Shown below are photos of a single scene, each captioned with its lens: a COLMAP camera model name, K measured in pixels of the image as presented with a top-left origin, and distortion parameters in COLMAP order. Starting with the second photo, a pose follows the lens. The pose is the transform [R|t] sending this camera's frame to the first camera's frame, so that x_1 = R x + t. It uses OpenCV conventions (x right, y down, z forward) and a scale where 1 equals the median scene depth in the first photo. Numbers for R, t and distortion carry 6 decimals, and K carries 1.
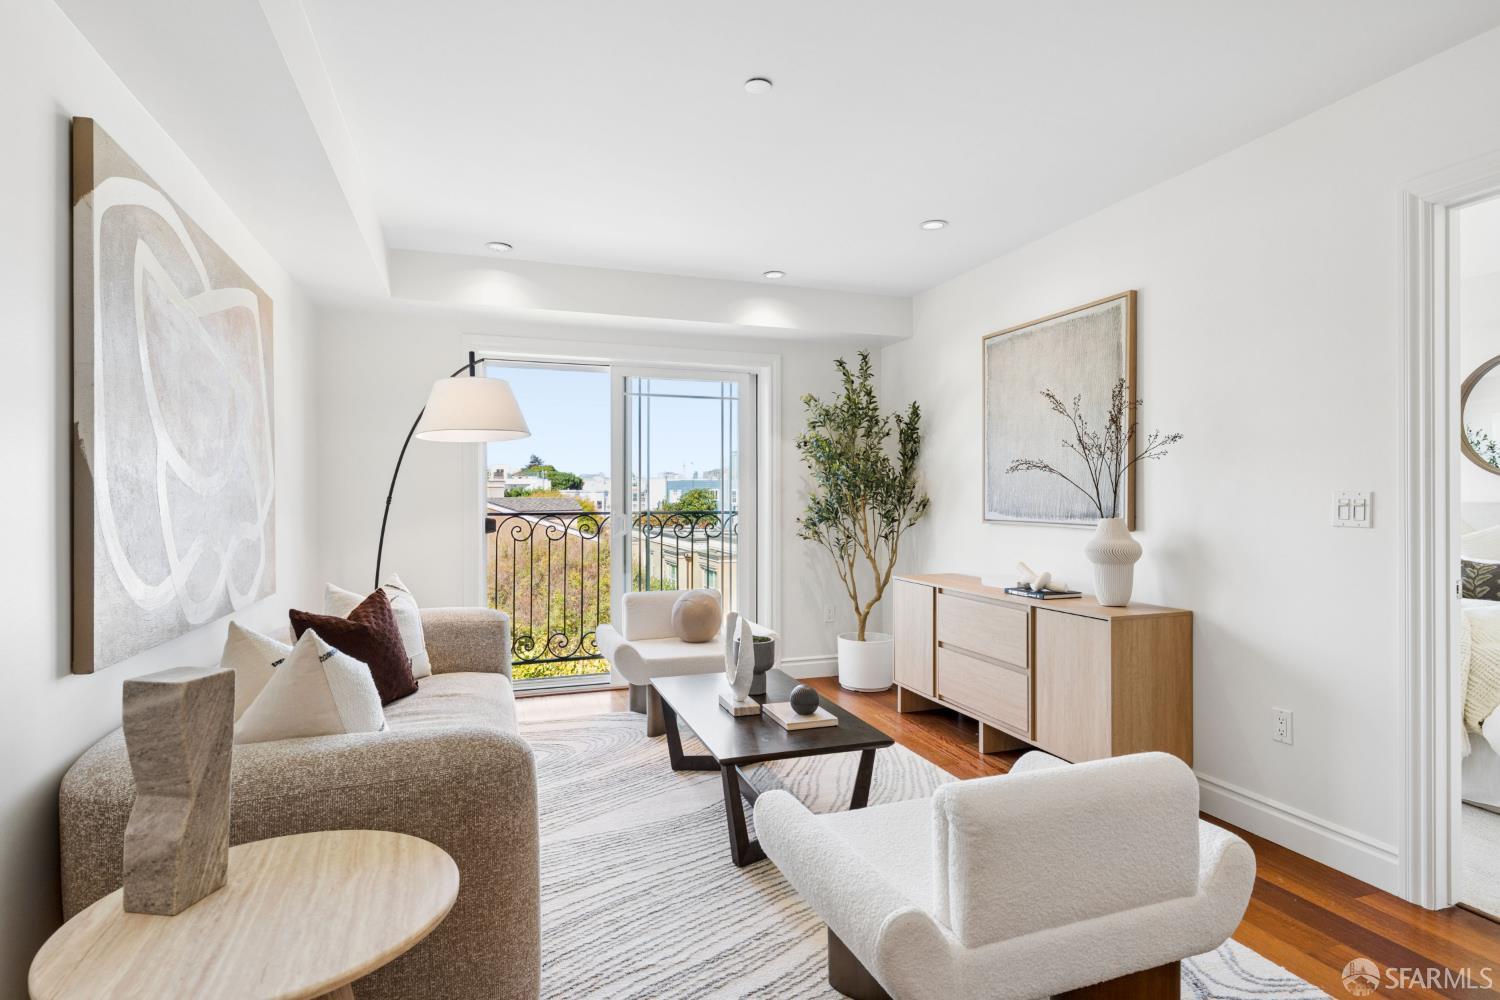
lens RADIAL K [[774.4, 0, 755.1], [0, 774.4, 497.3], [0, 0, 1]] dist [-0.003571, -0.004608]
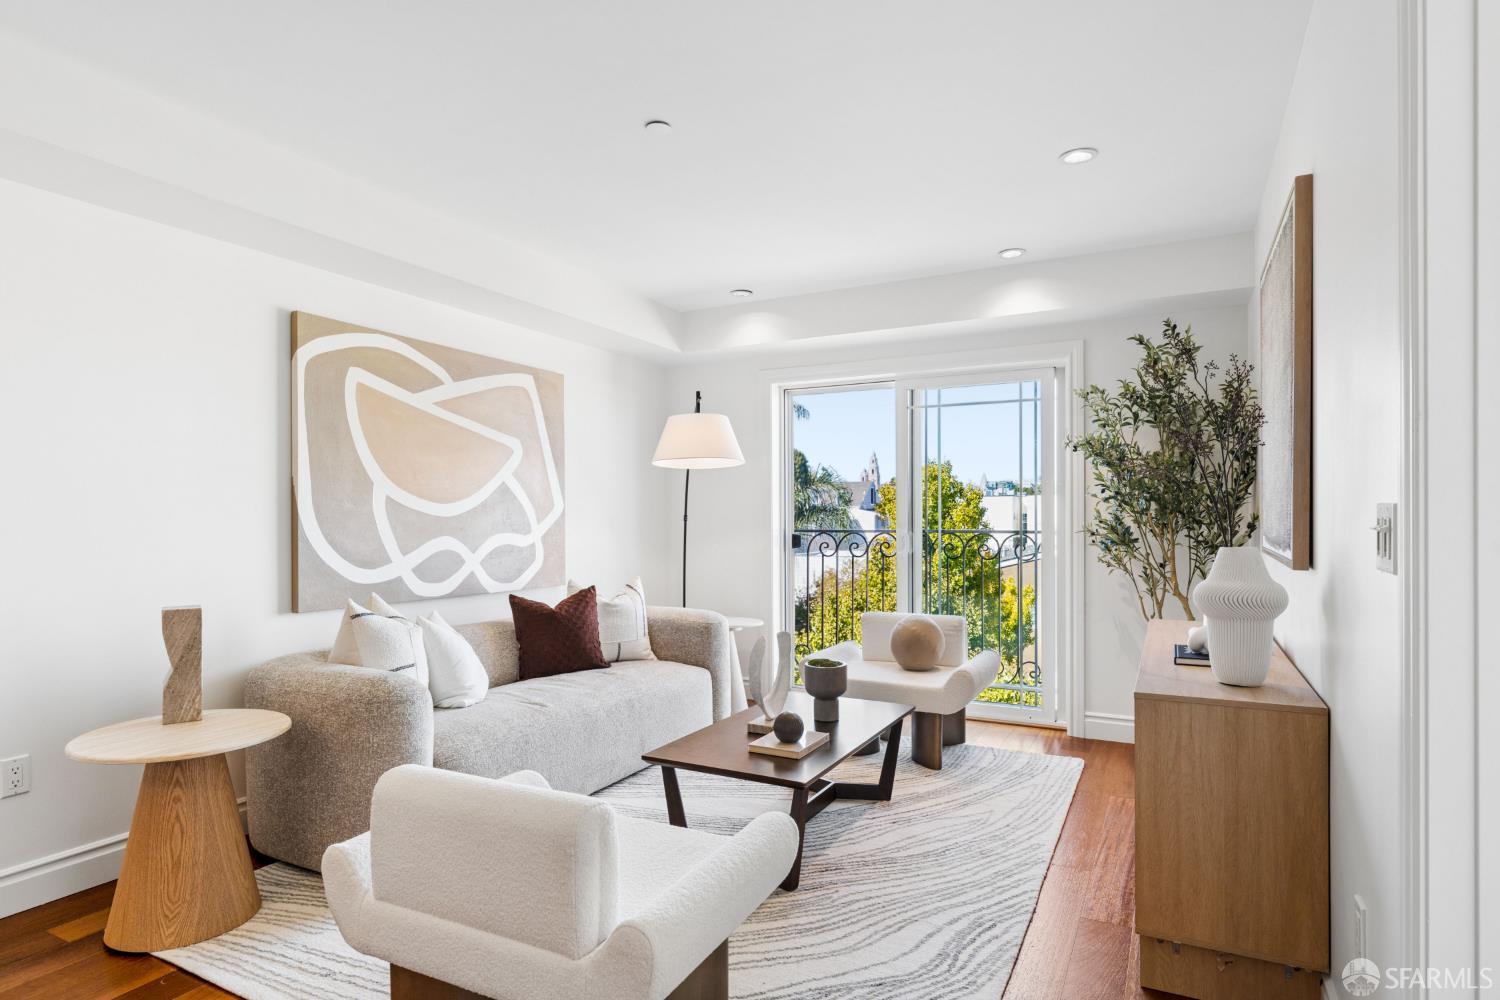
lens RADIAL K [[818.1, 0, 750.4], [0, 818.1, 519.4], [0, 0, 1]] dist [-0.000818, 0.000057]
pose [[0.682521, 0.001641, -0.730864, 0.627714], [0.003086, 0.999982, 0.005127, -0.000462], [0.730860, -0.005755, 0.682504, 0.225404]]
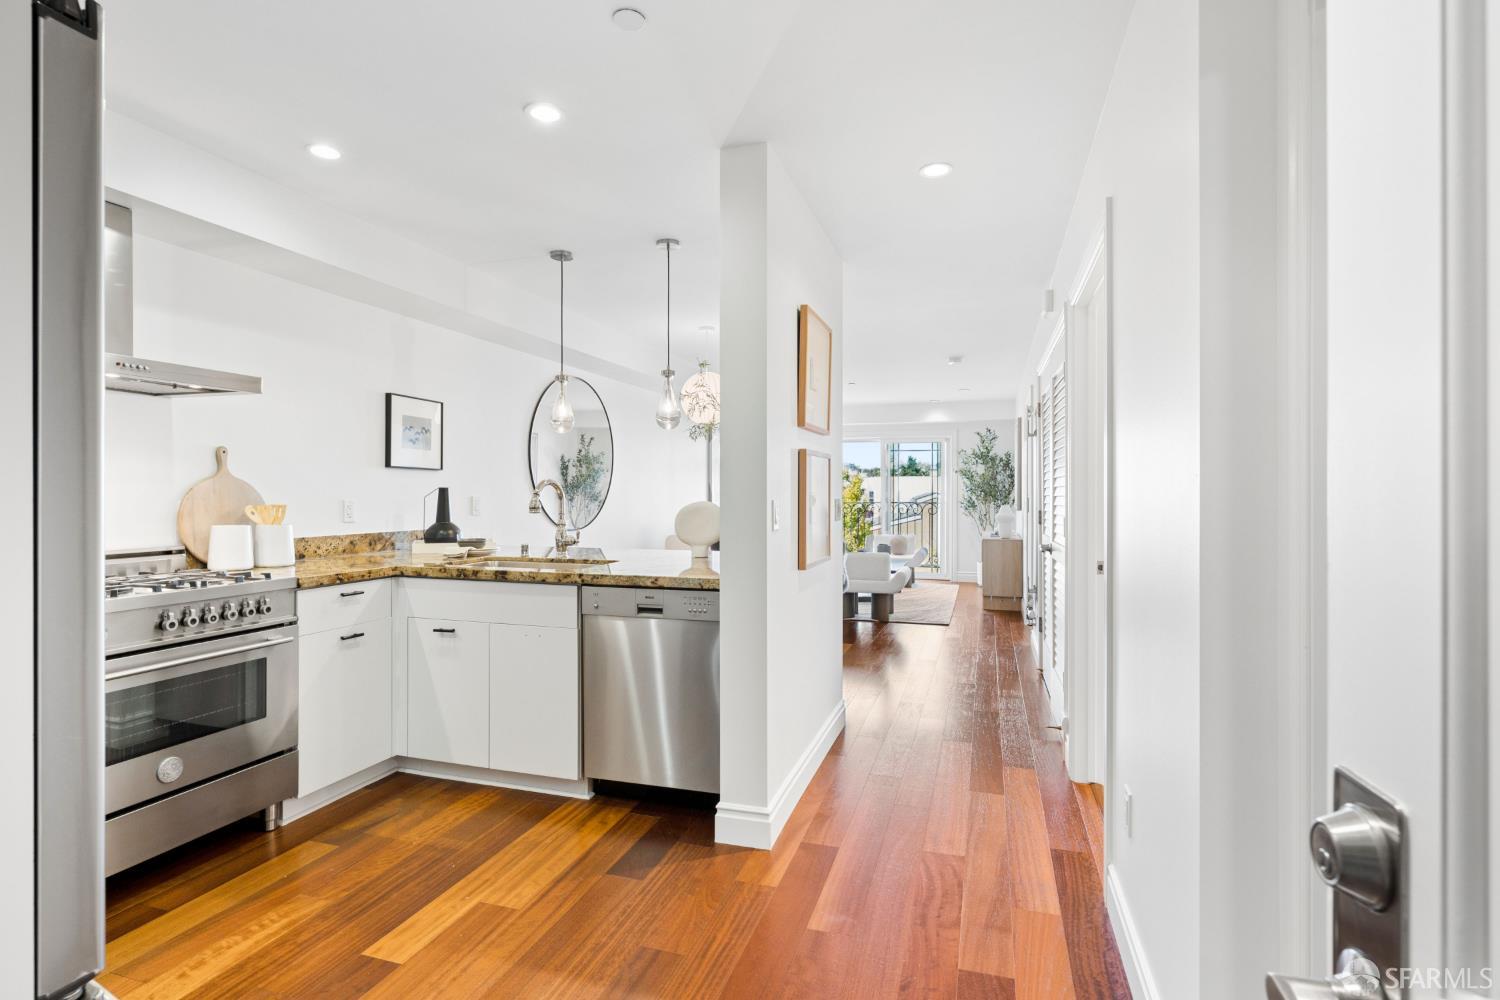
lens RADIAL K [[731.0, 0, 754.2], [0, 731.0, 494.2], [0, 0, 1]] dist [-0.000989, -0.000366]
pose [[0.799571, 0.004311, -0.600557, 1.180558], [-0.002081, 0.999988, 0.004407, -0.019136], [0.600569, -0.002274, 0.799570, -1.408120]]
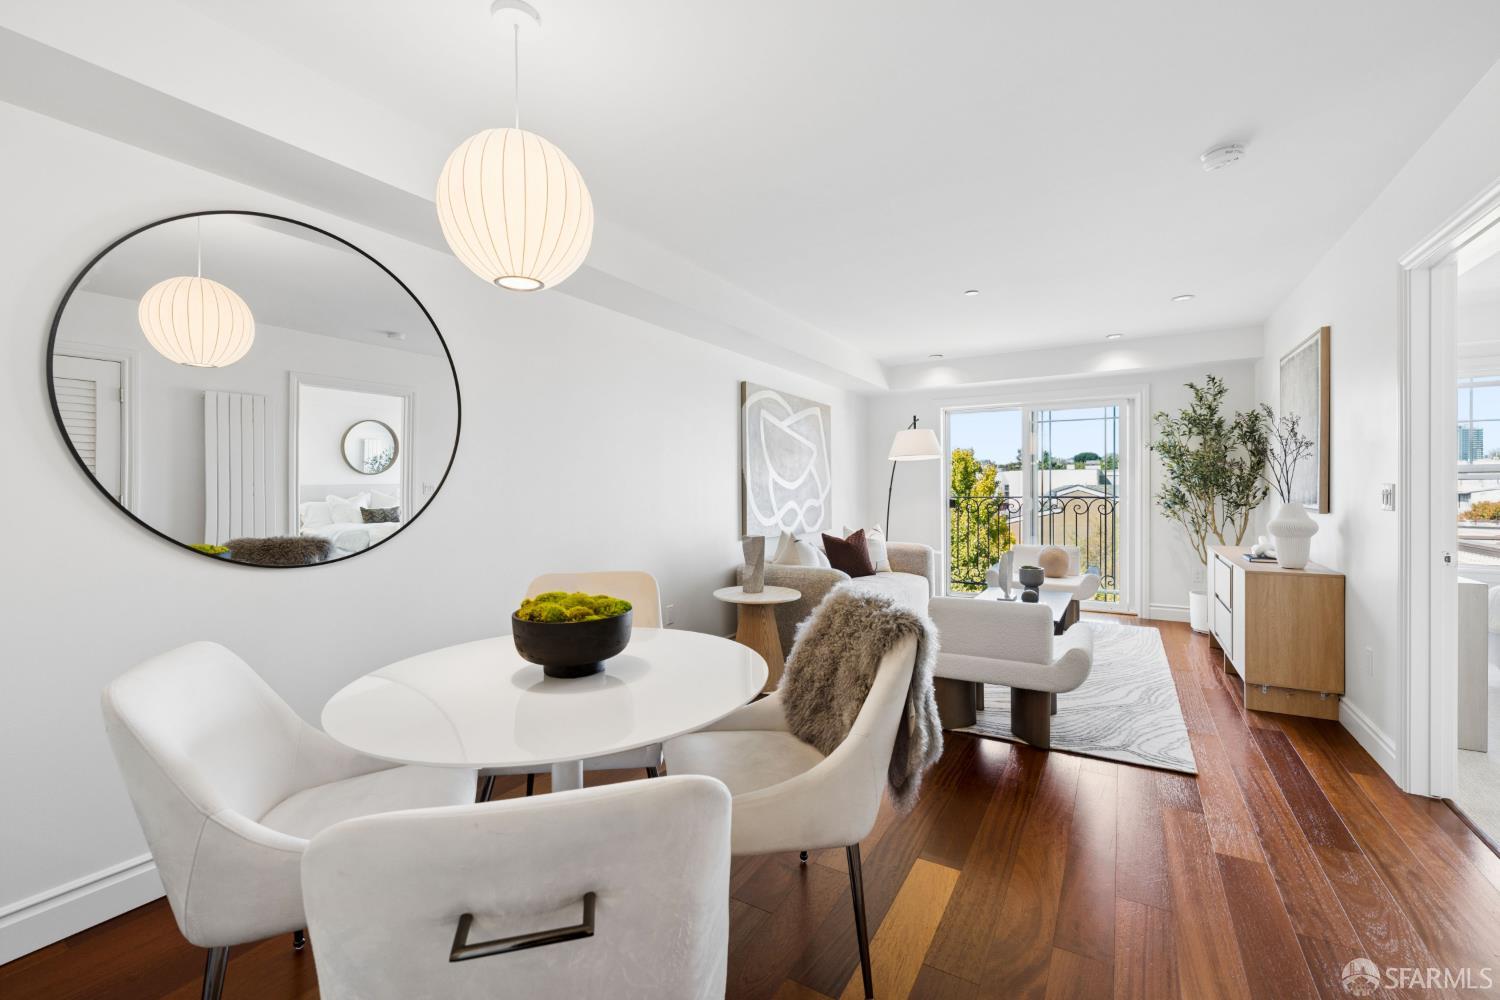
lens RADIAL K [[621.3, 0, 751.8], [0, 621.3, 493.5], [0, 0, 1]] dist [-0.003214, -0.000632]
pose [[0.641471, 0.003888, -0.767138, 0.632328], [0.006981, 0.999916, 0.010906, -0.007281], [0.767116, -0.012351, 0.641390, -0.377368]]
